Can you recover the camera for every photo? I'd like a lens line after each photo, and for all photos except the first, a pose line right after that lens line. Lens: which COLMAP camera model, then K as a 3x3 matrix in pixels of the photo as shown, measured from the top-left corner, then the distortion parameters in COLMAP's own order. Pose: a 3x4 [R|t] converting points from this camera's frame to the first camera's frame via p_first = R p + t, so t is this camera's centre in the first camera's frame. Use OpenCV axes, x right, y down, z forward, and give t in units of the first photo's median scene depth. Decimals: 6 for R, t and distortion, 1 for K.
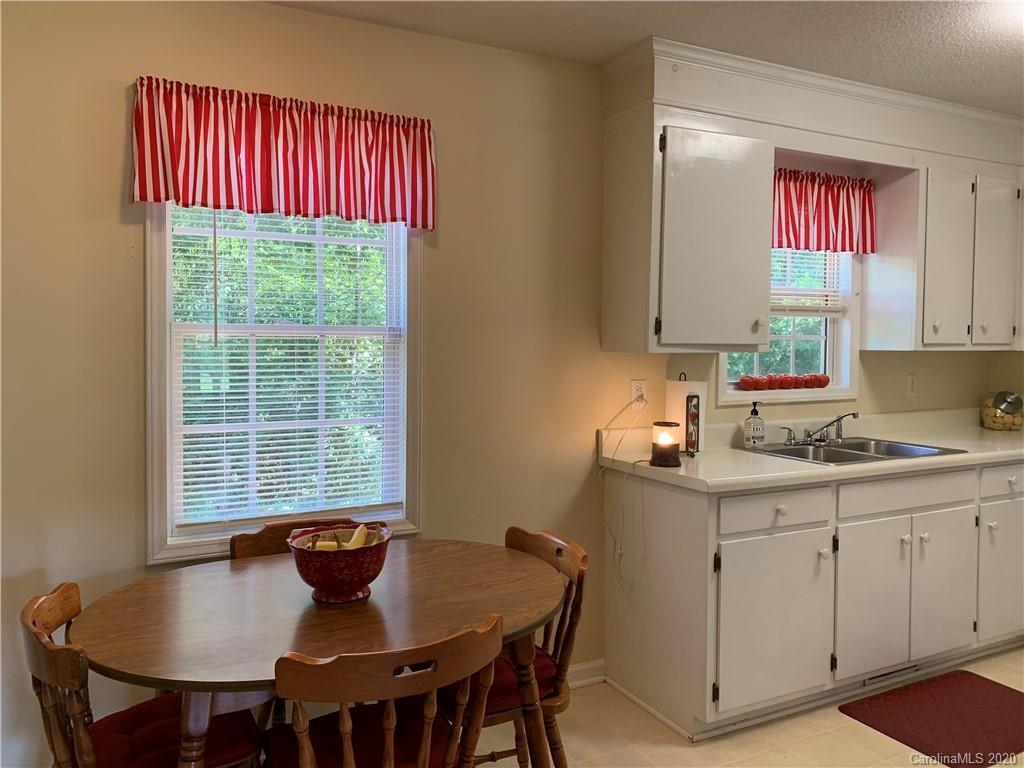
lens RADIAL K [[780.4, 0, 512.0], [0, 780.4, 384.0], [0, 0, 1]] dist [-0.004863, -0.004038]
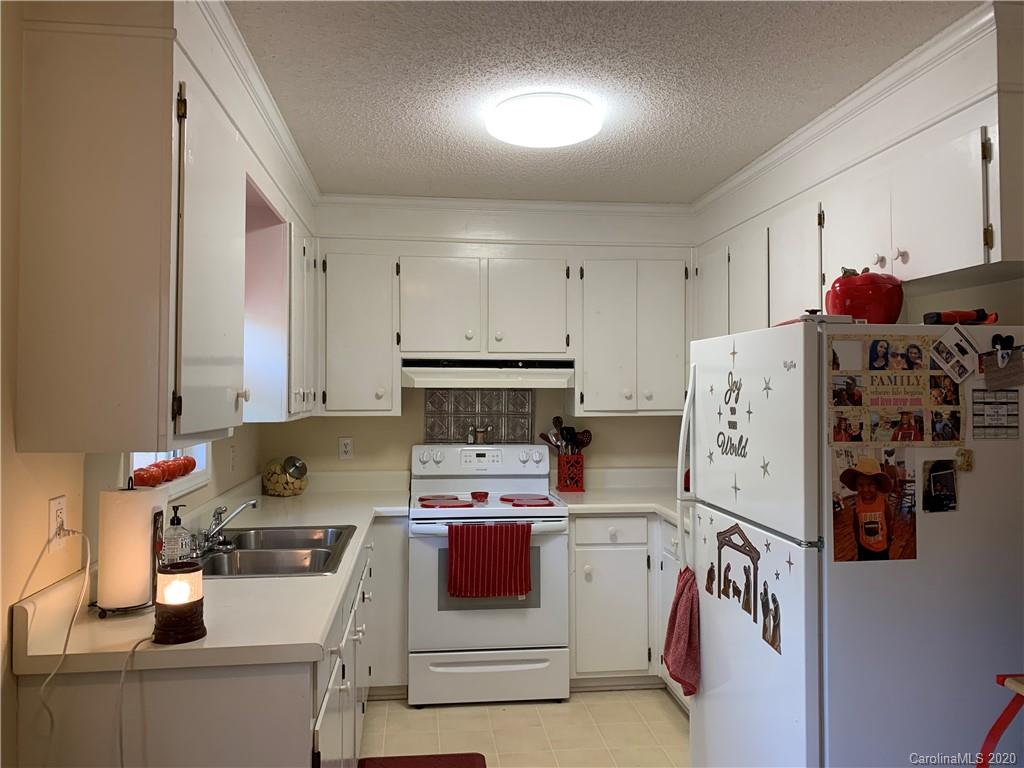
lens RADIAL K [[780.4, 0, 512.0], [0, 780.4, 384.0], [0, 0, 1]] dist [-0.004863, -0.004038]
pose [[0.344649, 0.005375, 0.938716, -0.242021], [0.044809, 0.998750, -0.022171, -0.057388], [-0.937661, 0.049704, 0.343978, 0.470514]]
